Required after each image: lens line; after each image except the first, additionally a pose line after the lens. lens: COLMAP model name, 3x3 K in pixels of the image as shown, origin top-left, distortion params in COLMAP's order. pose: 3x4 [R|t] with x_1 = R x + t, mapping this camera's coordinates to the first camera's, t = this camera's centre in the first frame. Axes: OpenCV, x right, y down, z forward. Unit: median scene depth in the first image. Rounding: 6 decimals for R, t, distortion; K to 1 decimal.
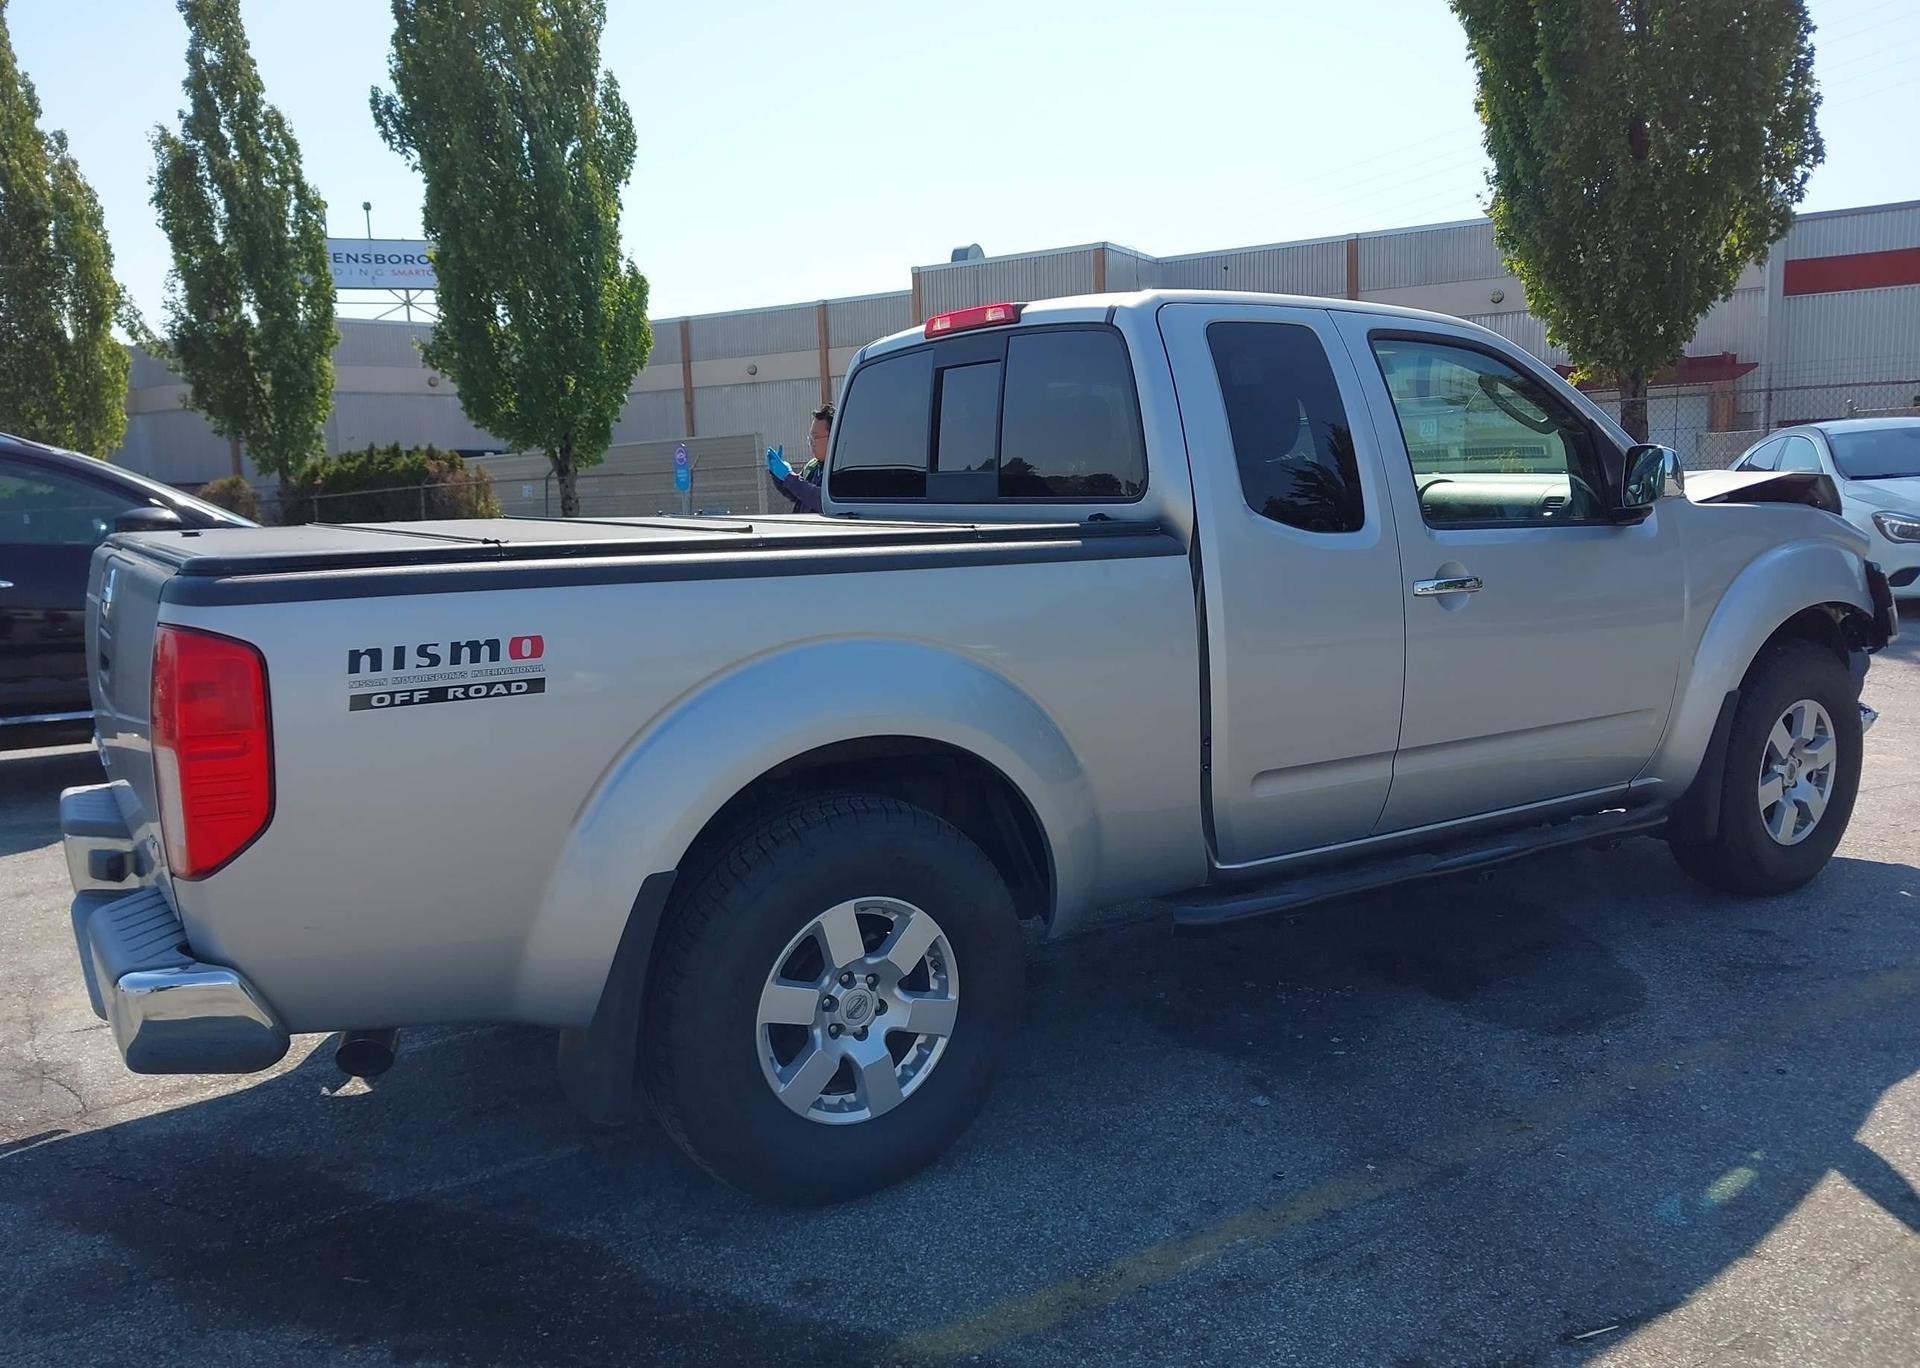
lens RADIAL K [[1494.9, 0, 948.0], [0, 1494.9, 737.3], [0, 0, 1]] dist [0.037135, -0.073938]
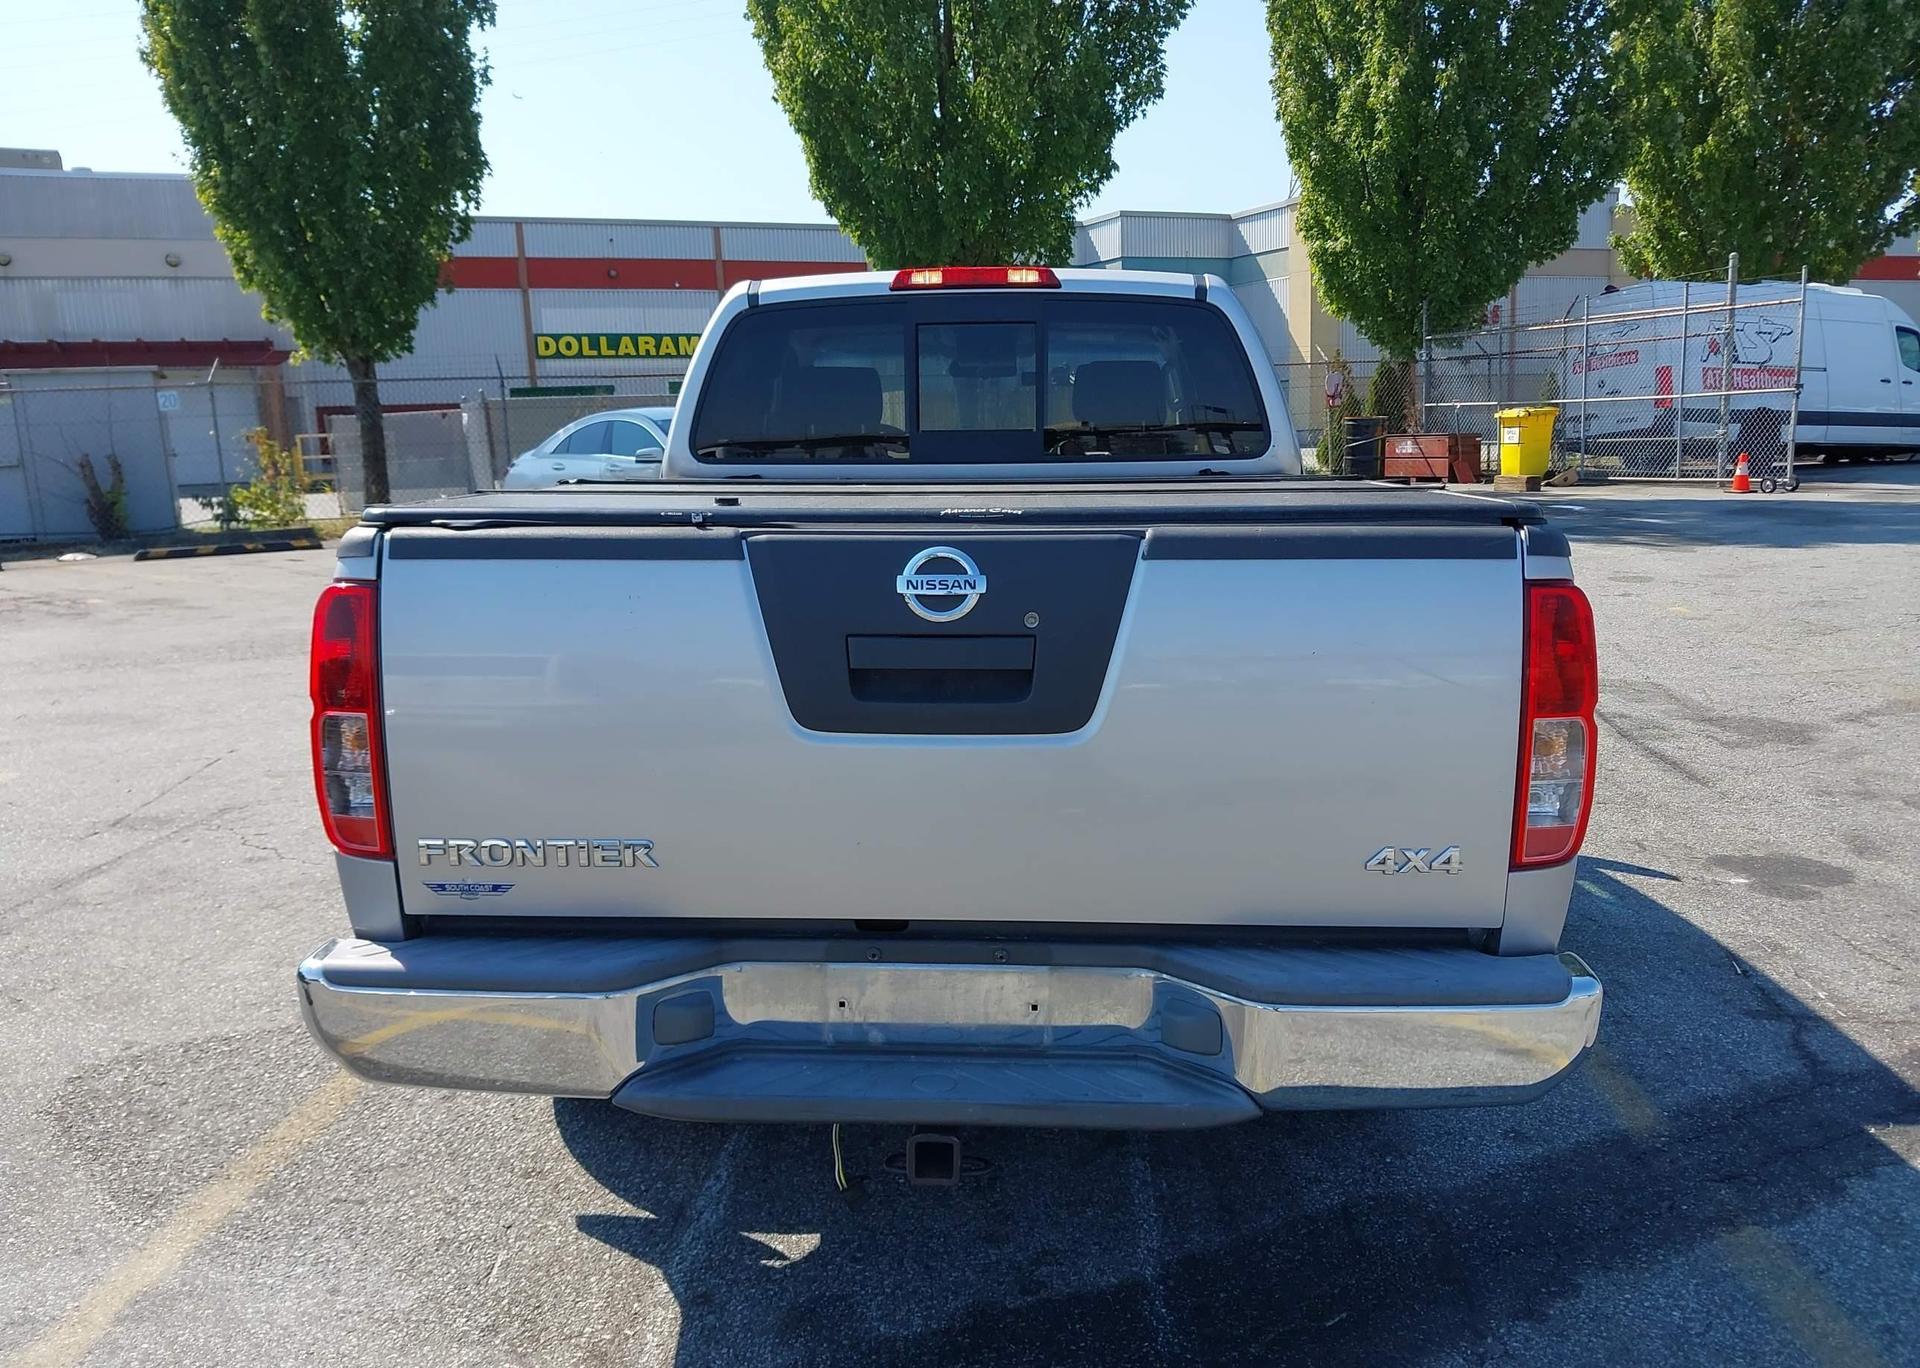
lens RADIAL K [[1510.9, 0, 914.1], [0, 1510.9, 718.1], [0, 0, 1]] dist [0.001883, 0.001400]
pose [[0.593303, -0.134960, 0.793585, -0.893893], [0.137538, 0.988345, 0.065255, -0.065017], [-0.793142, 0.070432, 0.604950, 0.461624]]
